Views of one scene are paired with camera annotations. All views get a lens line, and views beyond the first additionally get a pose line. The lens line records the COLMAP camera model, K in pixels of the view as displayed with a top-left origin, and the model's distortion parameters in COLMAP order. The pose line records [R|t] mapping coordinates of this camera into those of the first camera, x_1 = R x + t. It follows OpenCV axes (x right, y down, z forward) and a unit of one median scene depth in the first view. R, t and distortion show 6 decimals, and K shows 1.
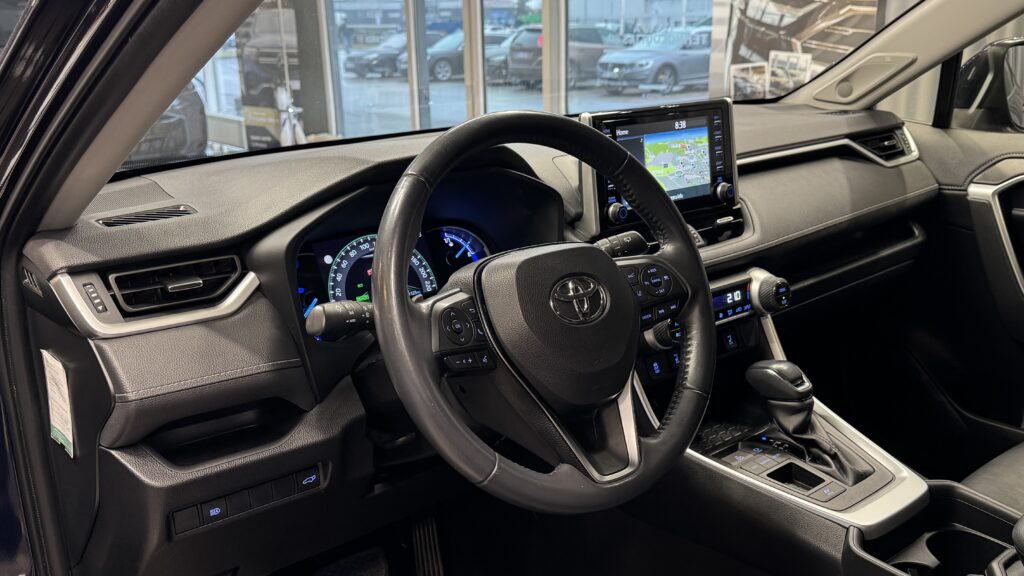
lens RADIAL K [[926.6, 0, 511.5], [0, 926.6, 289.4], [0, 0, 1]] dist [0.105717, -0.171202]
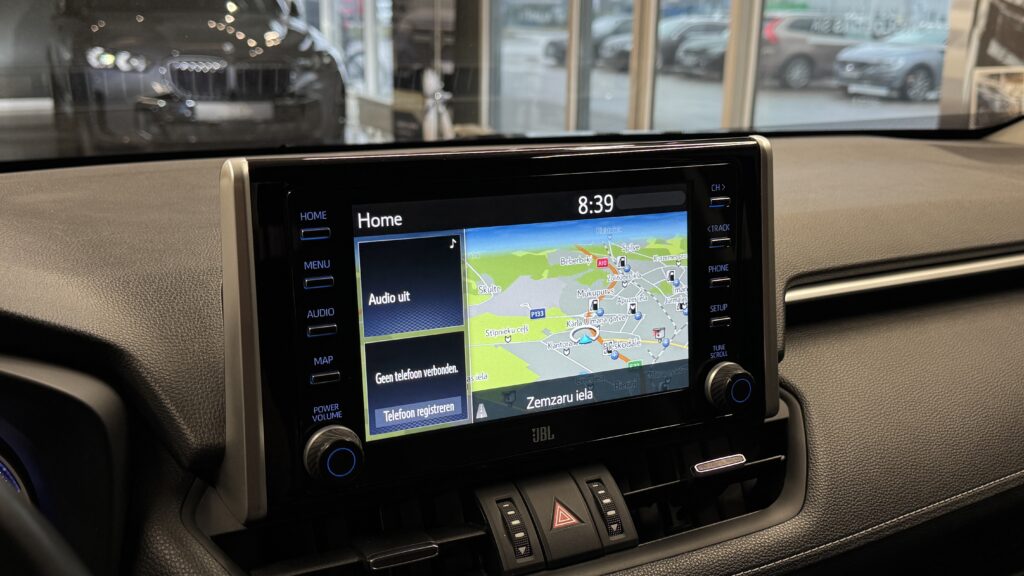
lens RADIAL K [[1033.7, 0, 504.4], [0, 1033.7, 261.2], [0, 0, 1]] dist [0.009591, 0.000000]
pose [[0.973013, 0.090210, -0.212384, 0.230773], [-0.097982, 0.994840, -0.026338, -0.137962], [0.208913, 0.046437, 0.976831, 0.590820]]
